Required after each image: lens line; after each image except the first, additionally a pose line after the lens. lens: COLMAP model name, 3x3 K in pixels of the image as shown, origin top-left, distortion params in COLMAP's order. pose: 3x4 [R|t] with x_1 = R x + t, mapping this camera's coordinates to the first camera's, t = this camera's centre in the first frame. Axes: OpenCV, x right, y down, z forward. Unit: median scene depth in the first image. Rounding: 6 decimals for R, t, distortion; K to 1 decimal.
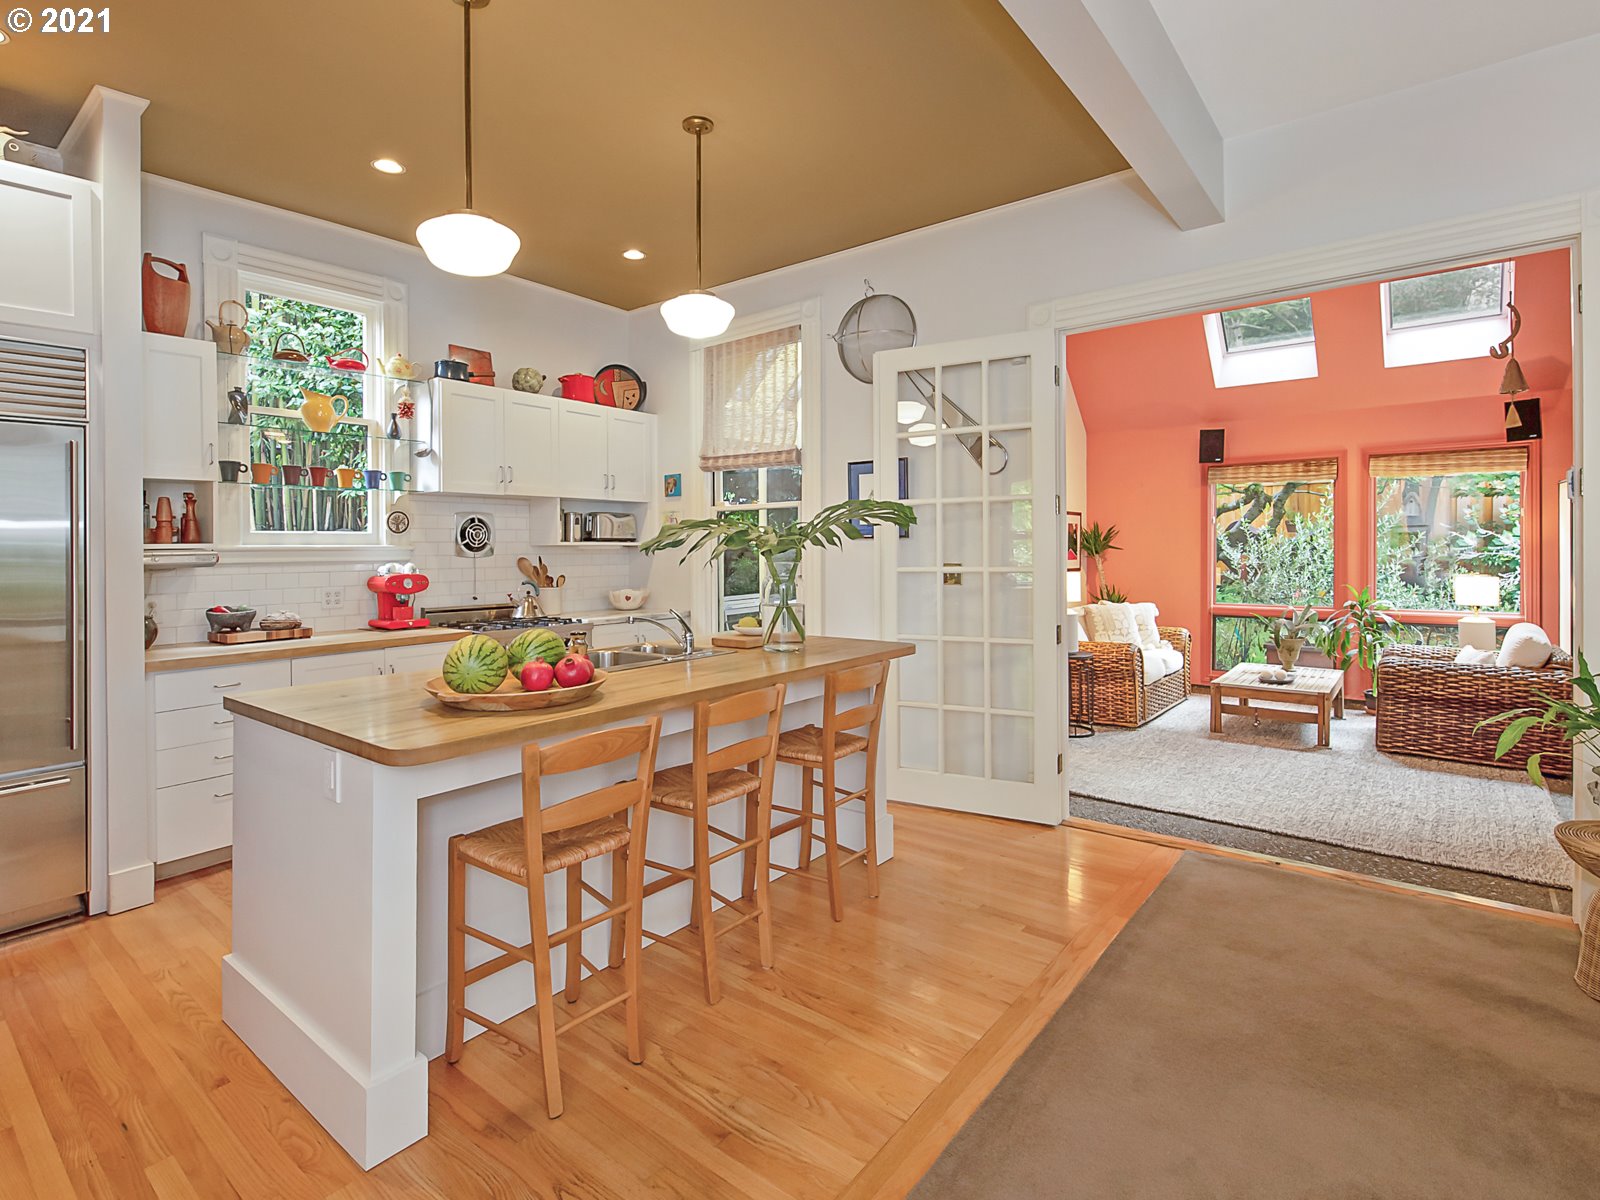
lens RADIAL K [[803.3, 0, 797.1], [0, 803.3, 554.4], [0, 0, 1]] dist [-0.008360, -0.001011]
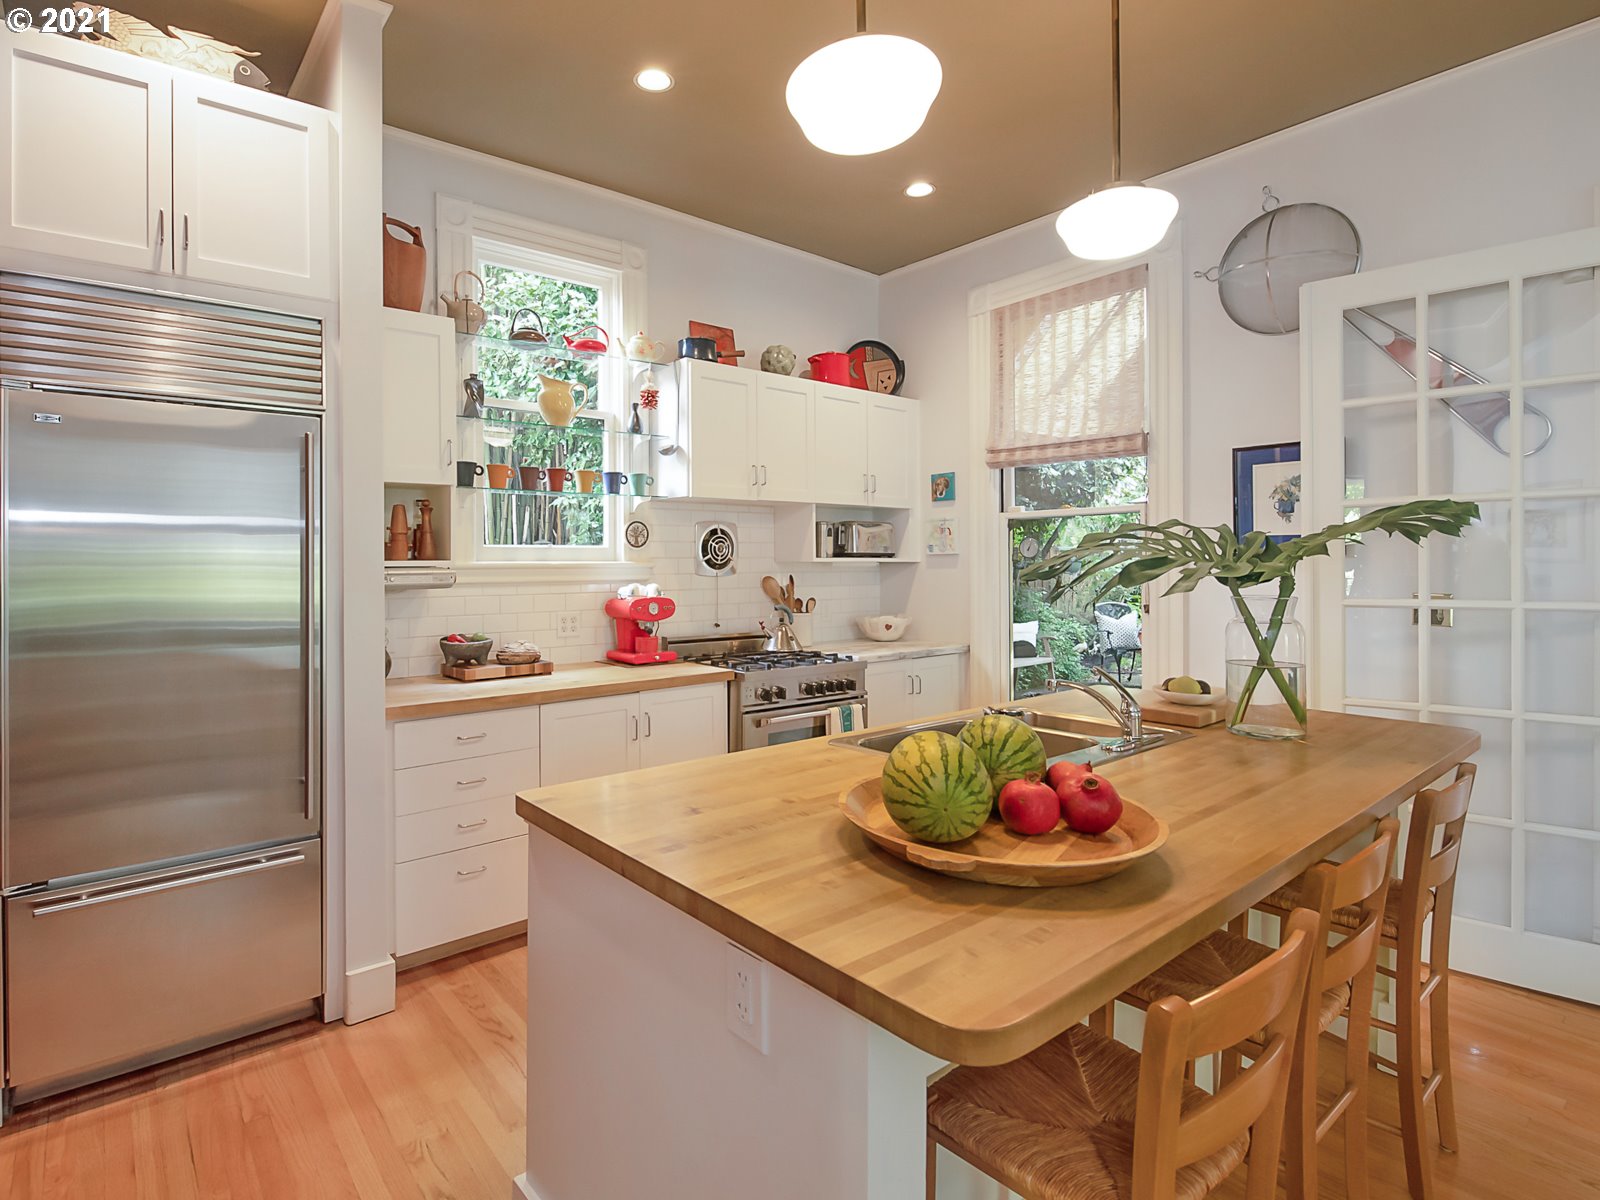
lens RADIAL K [[827.3, 0, 744.8], [0, 827.3, 568.7], [0, 0, 1]] dist [0.000629, -0.001029]
pose [[0.973021, 0.006744, -0.230619, -0.187770], [-0.005837, 0.999972, 0.004616, -0.008569], [0.230643, -0.003145, 0.973033, 0.185744]]
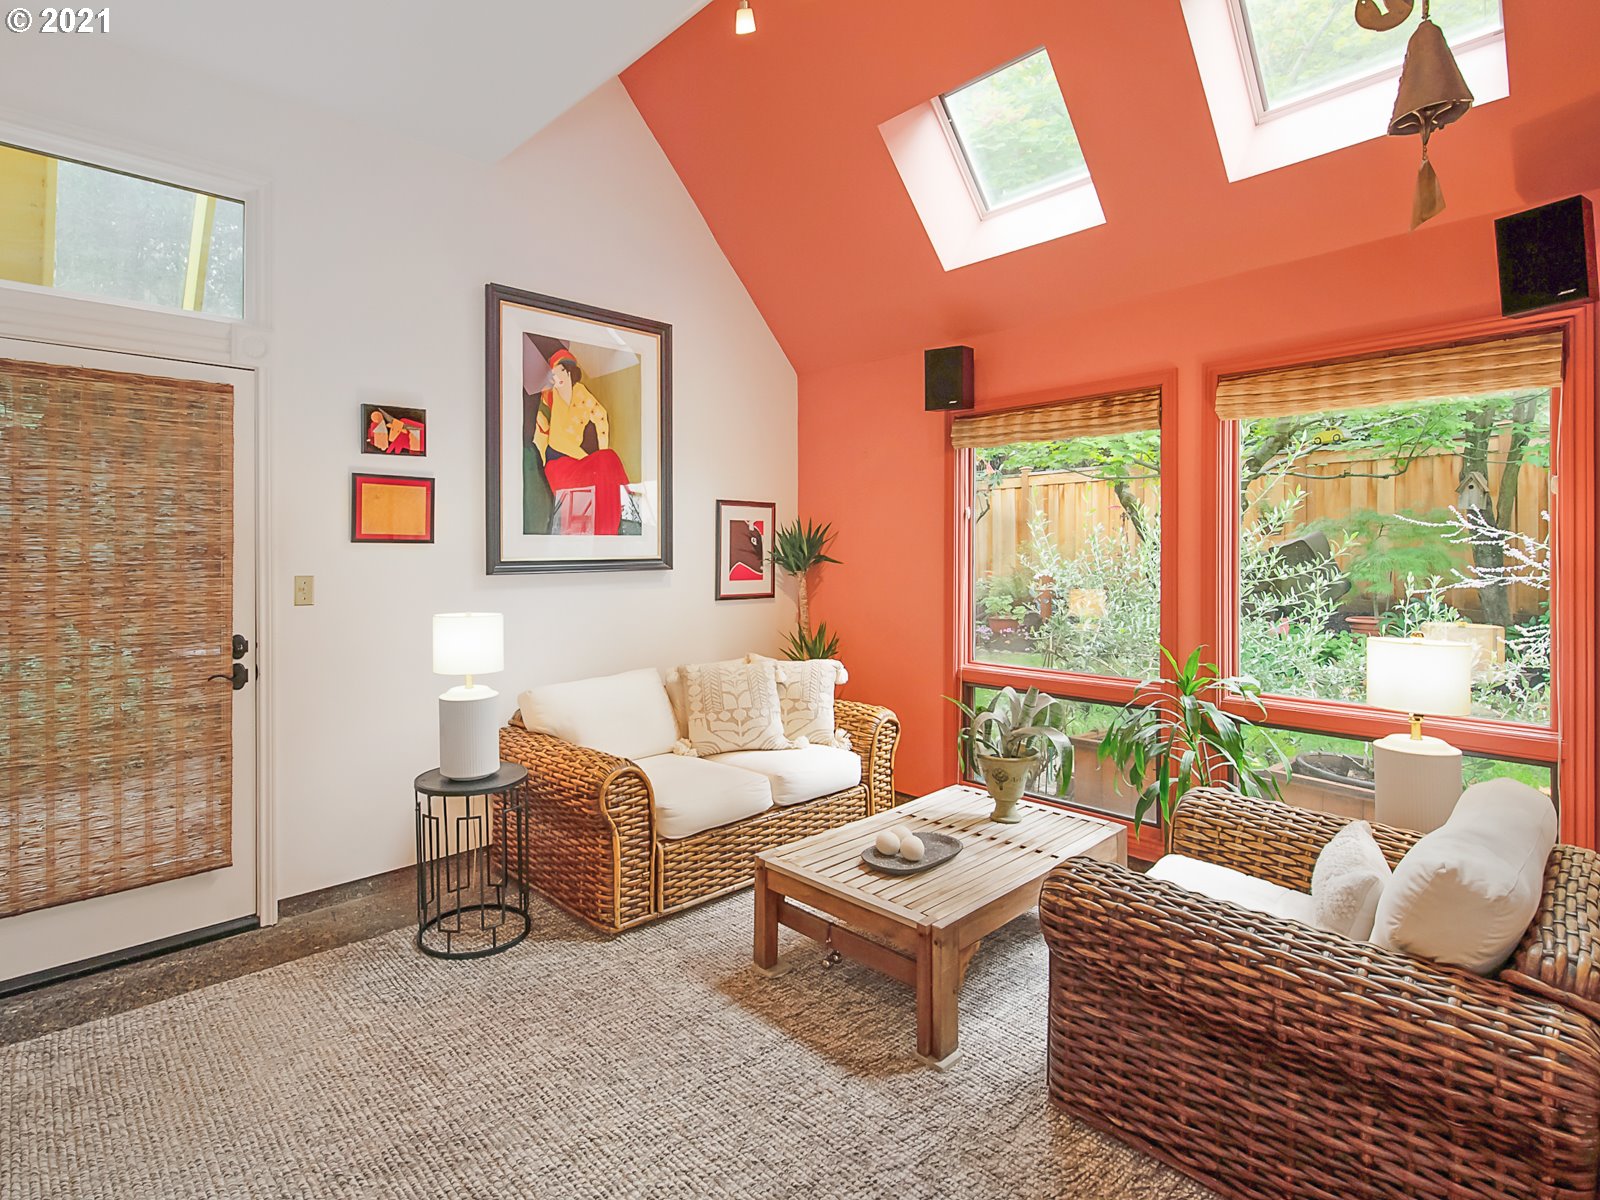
lens RADIAL K [[794.1, 0, 724.1], [0, 794.1, 555.1], [0, 0, 1]] dist [-0.011379, -0.000642]
pose [[0.983658, 0.002276, -0.180032, 0.714960], [-0.002907, 0.999991, -0.003242, -0.016995], [0.180023, 0.003712, 0.983655, 0.666155]]
